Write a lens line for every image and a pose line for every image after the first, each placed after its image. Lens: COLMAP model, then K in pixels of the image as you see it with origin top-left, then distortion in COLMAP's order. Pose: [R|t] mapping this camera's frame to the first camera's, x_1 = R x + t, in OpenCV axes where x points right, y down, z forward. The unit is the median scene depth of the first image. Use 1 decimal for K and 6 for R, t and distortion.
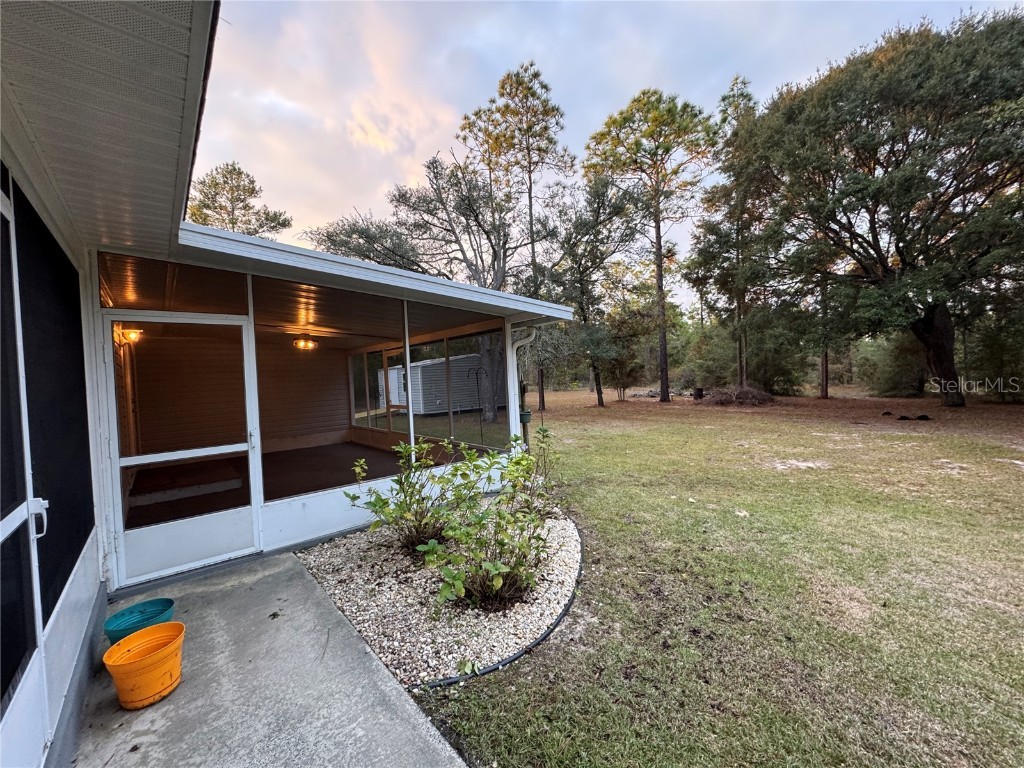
lens RADIAL K [[408.0, 0, 511.3], [0, 408.0, 381.9], [0, 0, 1]] dist [-0.003853, 0.000608]
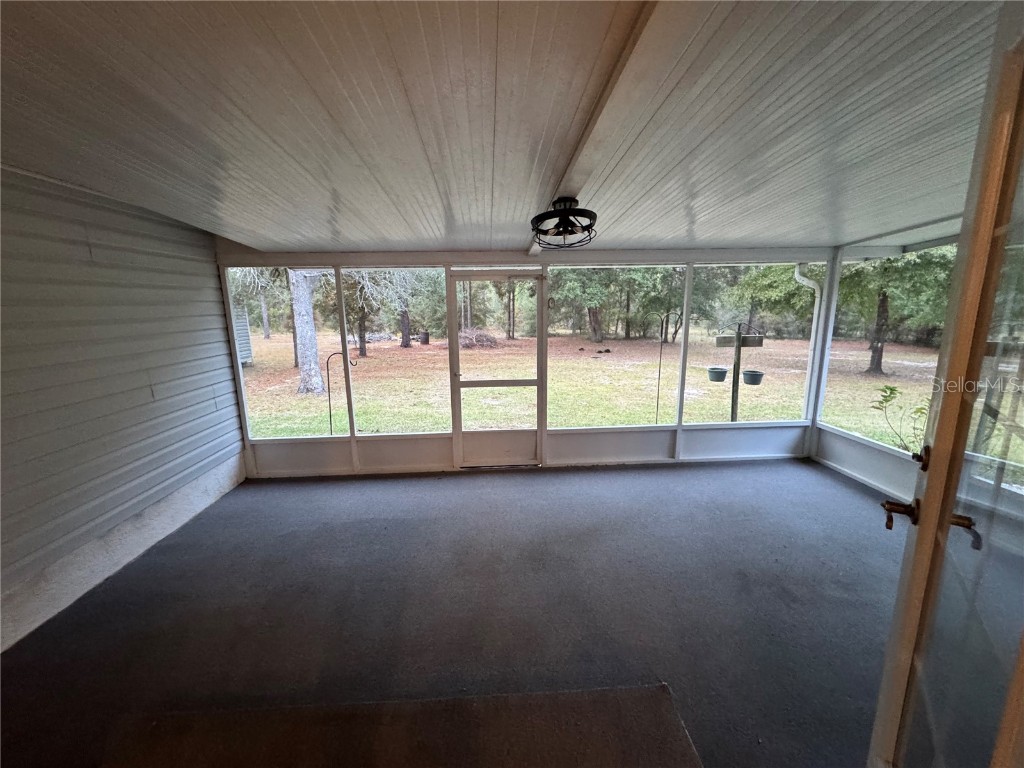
lens RADIAL K [[408.0, 0, 511.7], [0, 408.0, 389.9], [0, 0, 1]] dist [-0.003853, 0.000608]
pose [[0.604360, -0.124609, 0.786907, -0.395553], [-0.002878, 0.987345, 0.158559, -0.007558], [-0.796707, -0.098091, 0.596353, 0.396344]]
